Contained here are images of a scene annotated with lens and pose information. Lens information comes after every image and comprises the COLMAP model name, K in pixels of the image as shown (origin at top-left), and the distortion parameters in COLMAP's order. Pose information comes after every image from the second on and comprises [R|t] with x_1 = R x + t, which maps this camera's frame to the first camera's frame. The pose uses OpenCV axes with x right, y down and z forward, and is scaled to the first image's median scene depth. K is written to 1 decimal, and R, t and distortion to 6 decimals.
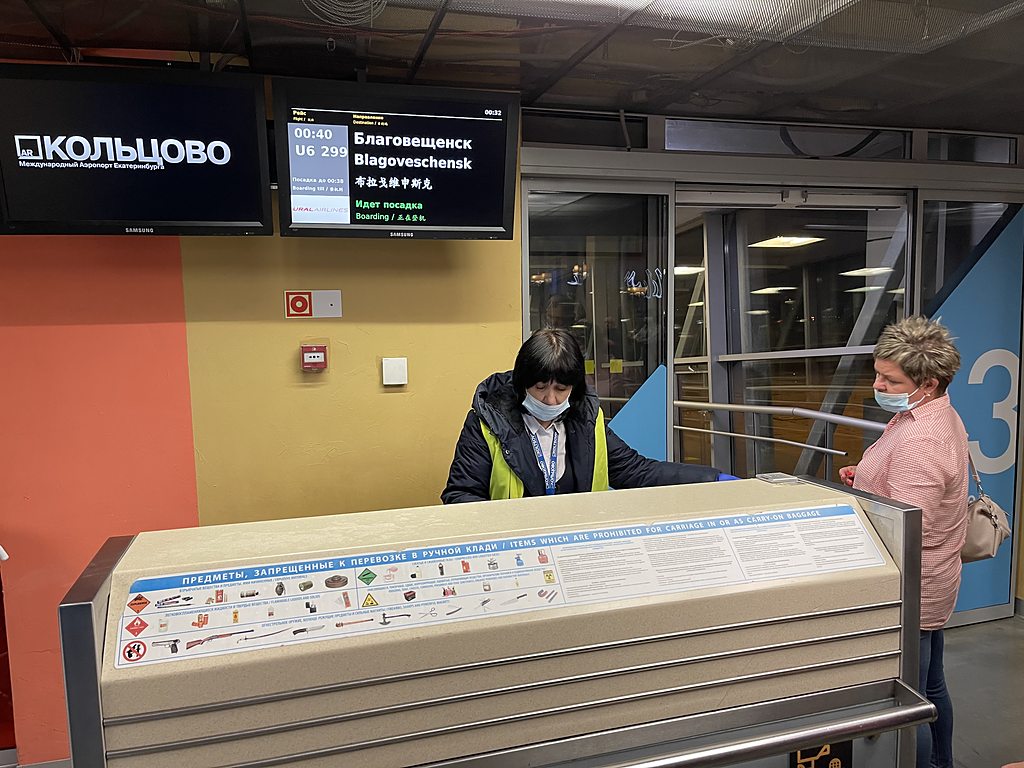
lens RADIAL K [[829.2, 0, 513.7], [0, 829.2, 383.7], [0, 0, 1]] dist [0.000606, -0.041036]
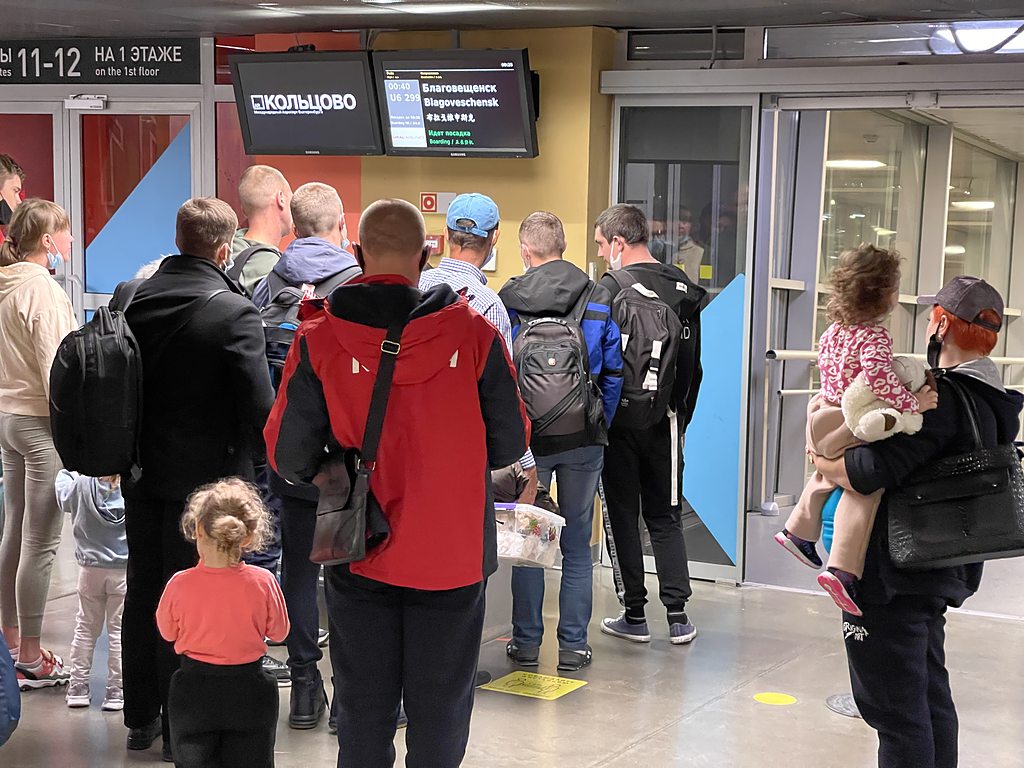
lens RADIAL K [[1902.3, 0, 512.3], [0, 1902.3, 384.5], [0, 0, 1]] dist [-0.065751, 0.000000]
pose [[0.709273, 0.098793, -0.697977, 2.214267], [-0.083130, 0.994944, 0.056351, 0.011957], [0.700015, 0.018054, 0.713900, -1.191446]]
